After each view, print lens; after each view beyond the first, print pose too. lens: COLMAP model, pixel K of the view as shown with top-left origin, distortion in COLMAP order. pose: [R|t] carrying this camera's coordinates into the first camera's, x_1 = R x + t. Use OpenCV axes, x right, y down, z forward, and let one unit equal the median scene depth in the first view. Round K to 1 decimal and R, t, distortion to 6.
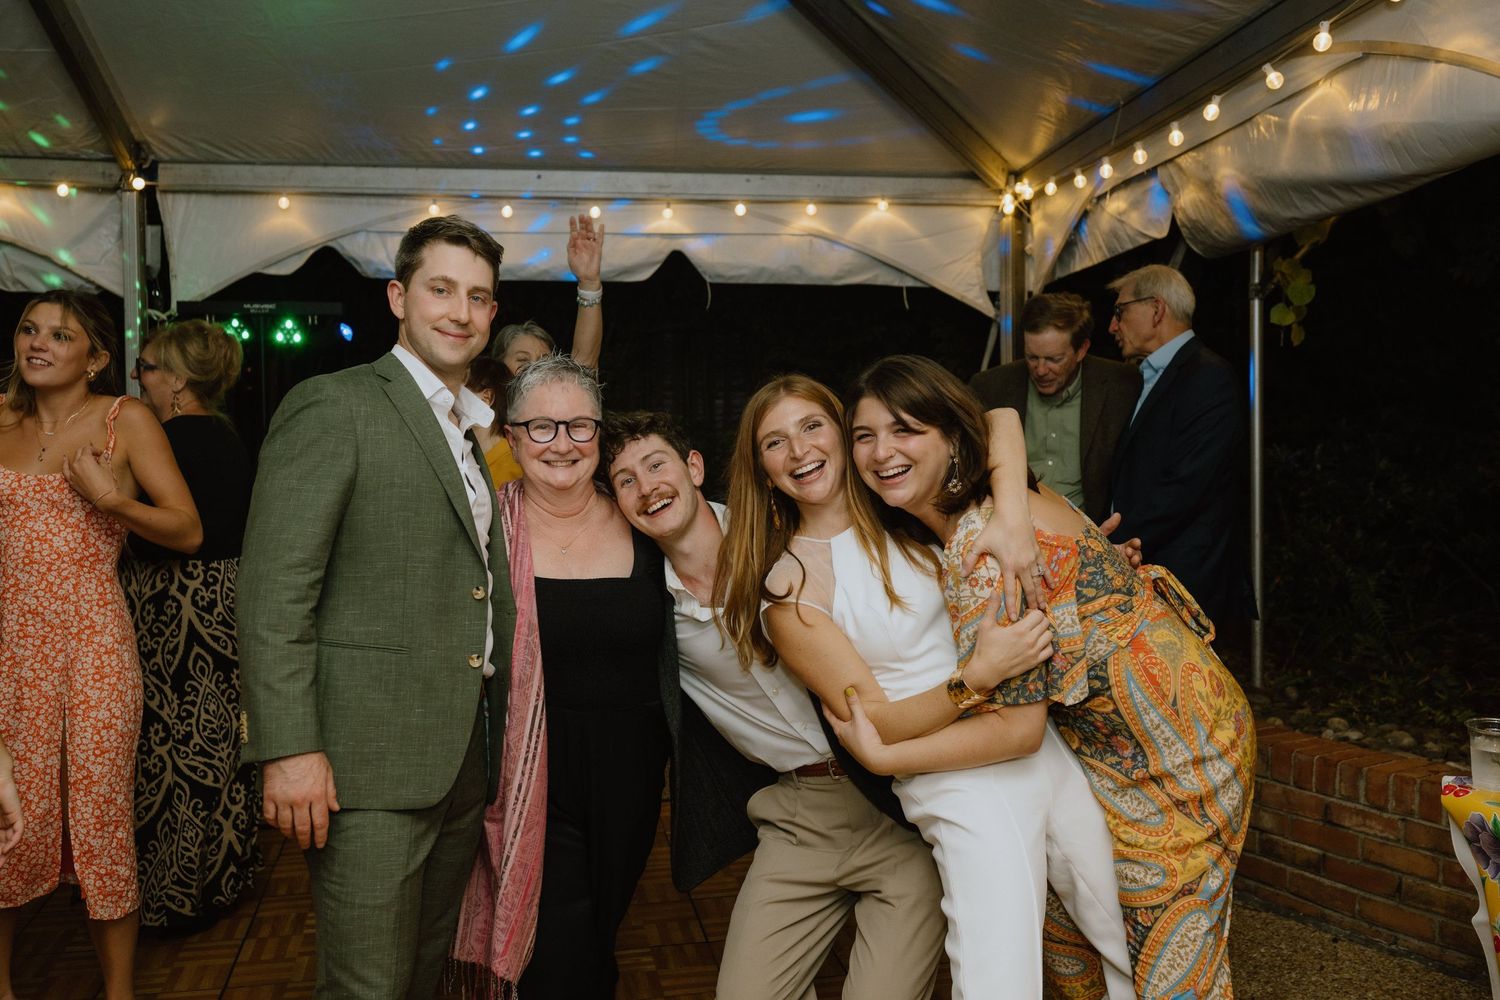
lens RADIAL K [[1460.3, 0, 771.2], [0, 1460.3, 495.3], [0, 0, 1]] dist [0.009642, 0.012873]
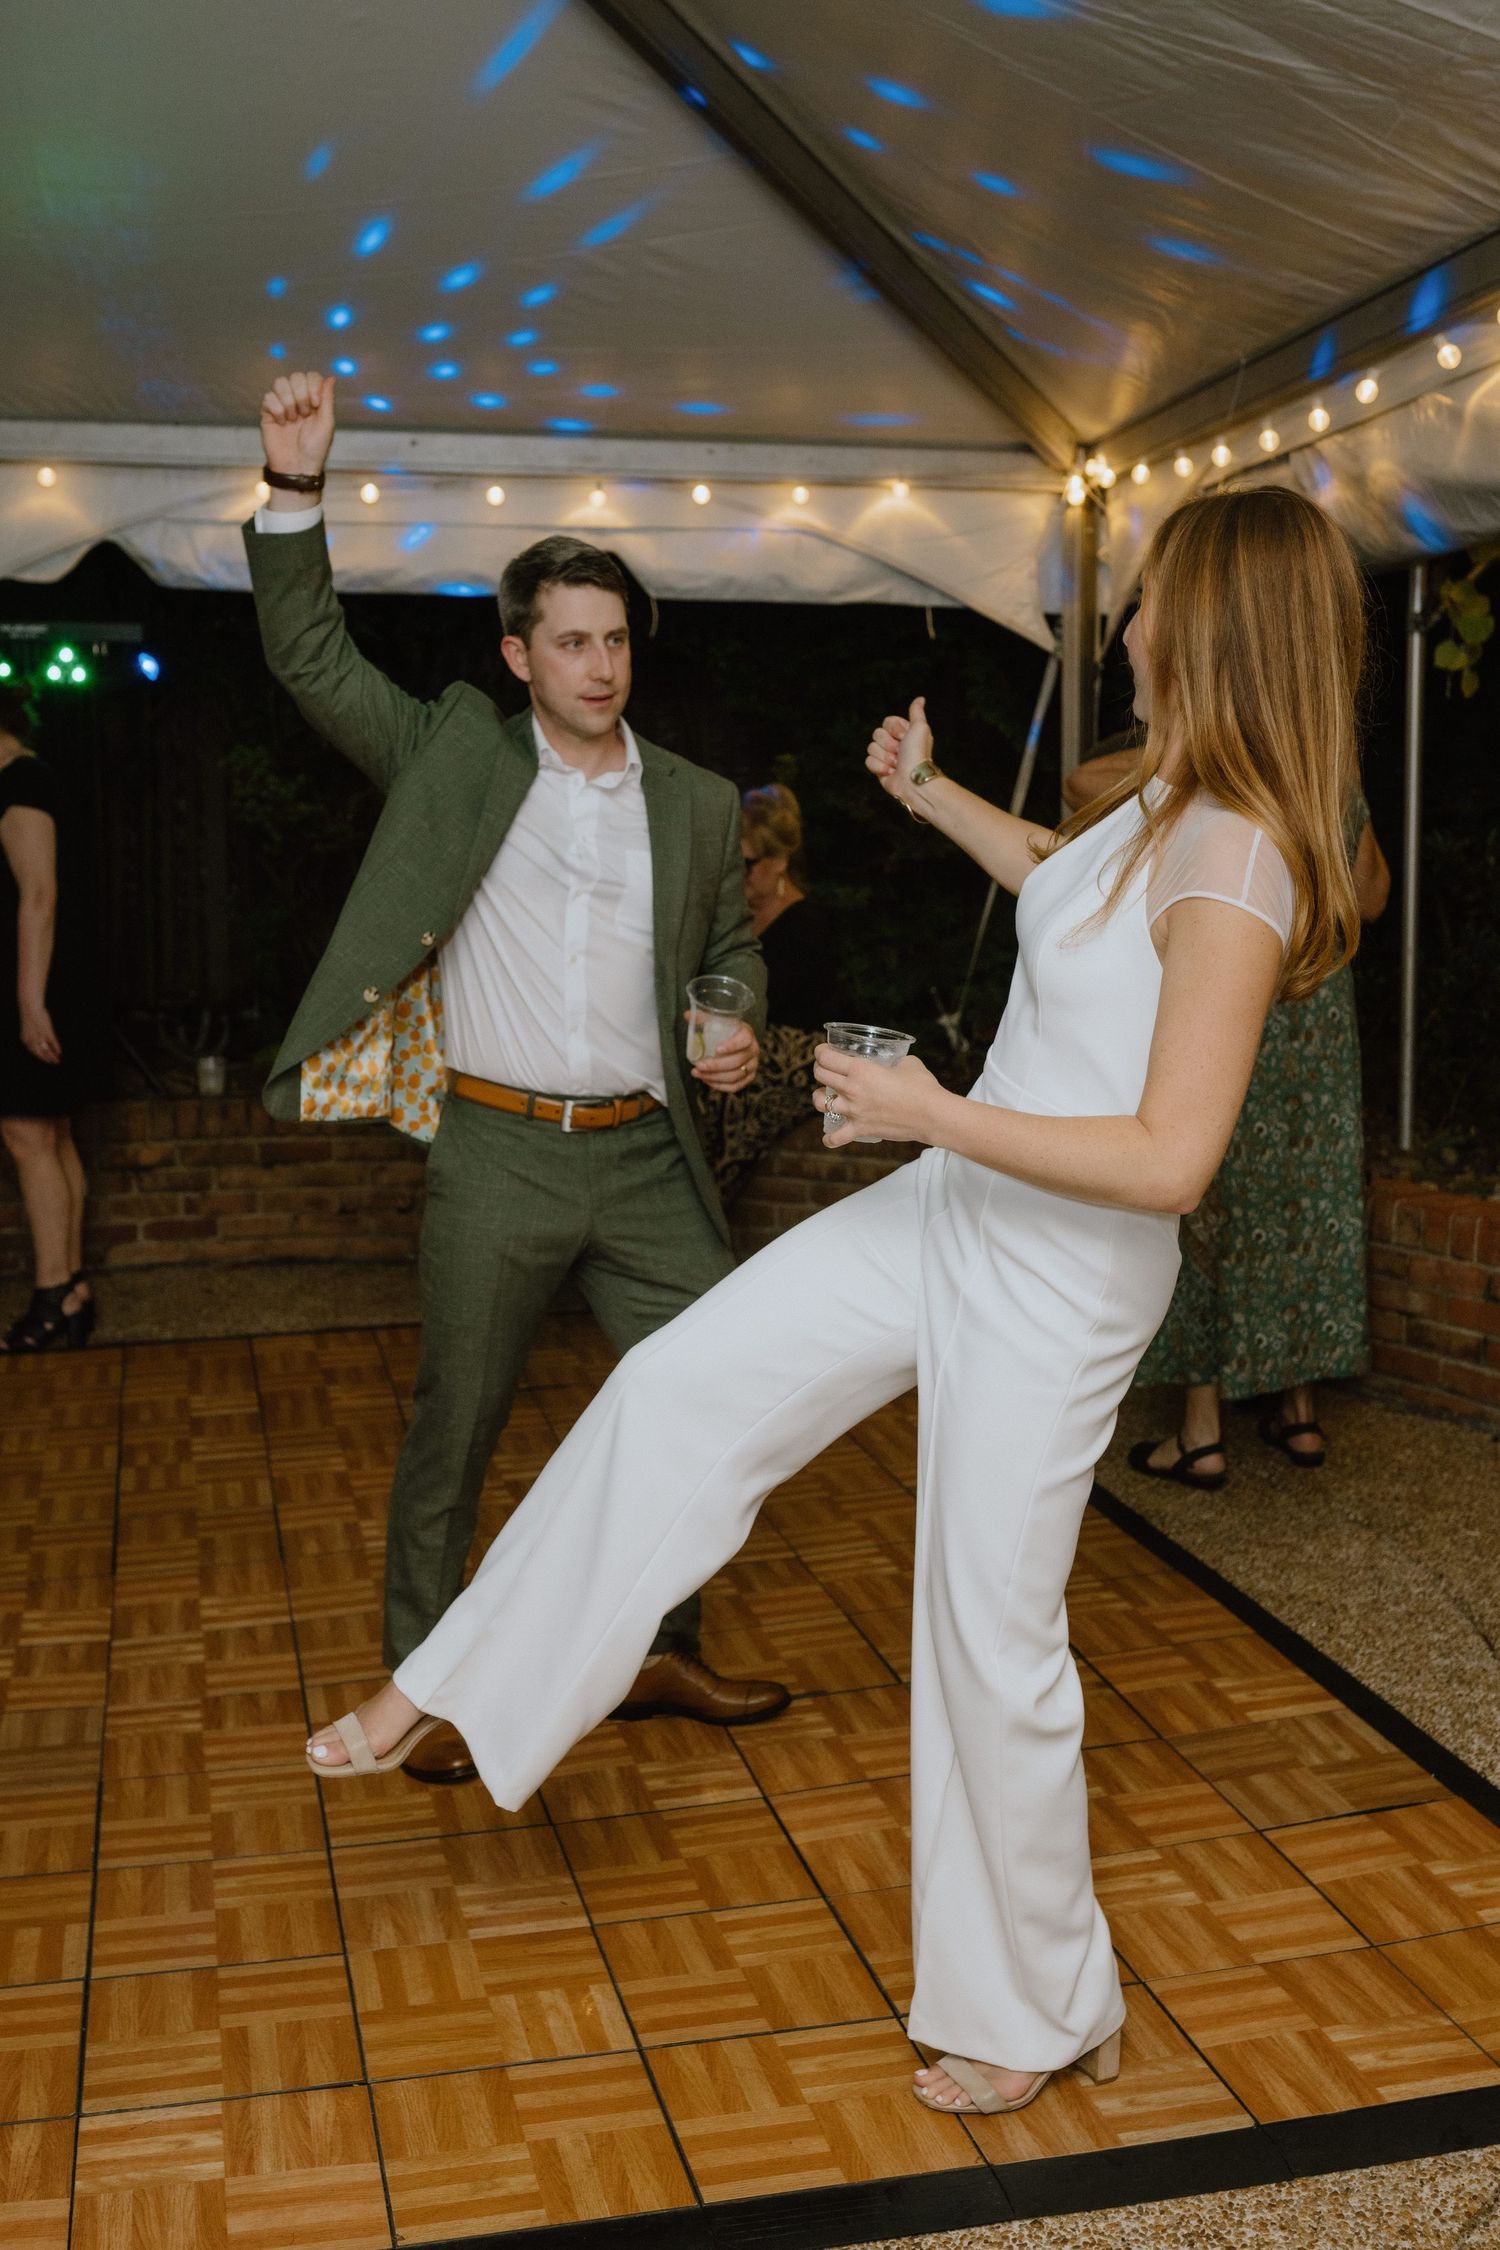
lens RADIAL K [[2398.6, 0, 774.6], [0, 2398.6, 1128.8], [0, 0, 1]] dist [0.012170, 0.016864]
pose [[0.997657, -0.006450, 0.068116, -0.069121], [0.000693, 0.996448, 0.084207, 0.012827], [-0.068417, -0.083962, 0.994117, -0.188372]]
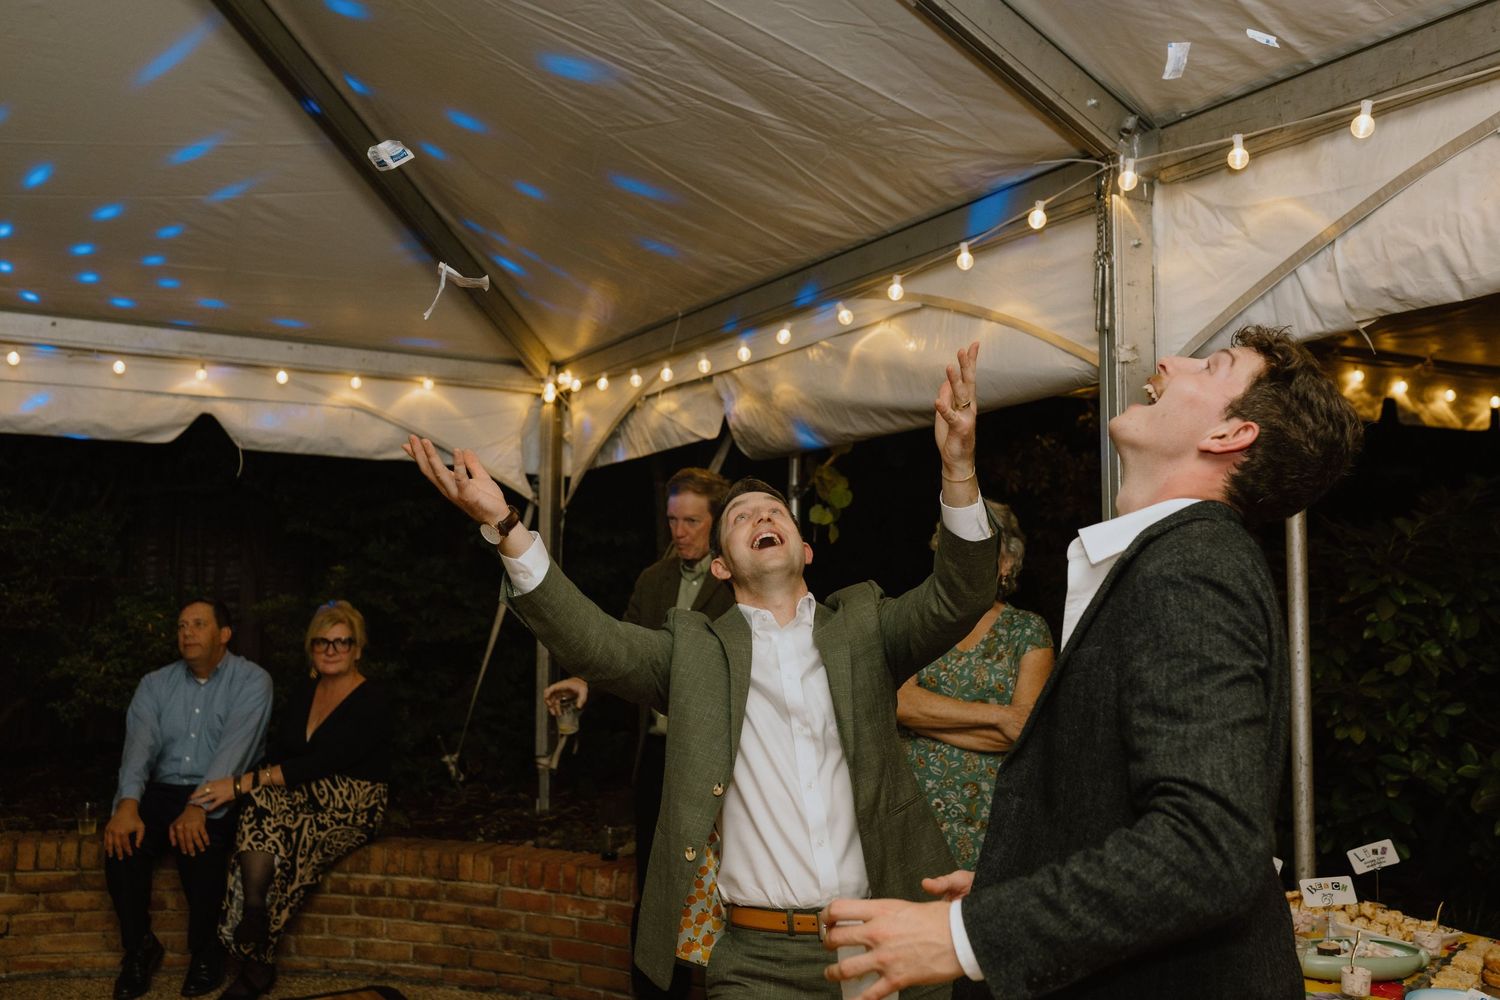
lens RADIAL K [[1460.3, 0, 771.2], [0, 1460.3, 495.3], [0, 0, 1]] dist [0.009642, 0.012873]
pose [[0.921029, 0.050768, 0.386172, -0.096513], [-0.005912, 0.993177, -0.116468, -0.005816], [-0.389450, 0.104987, 0.915045, -0.011464]]
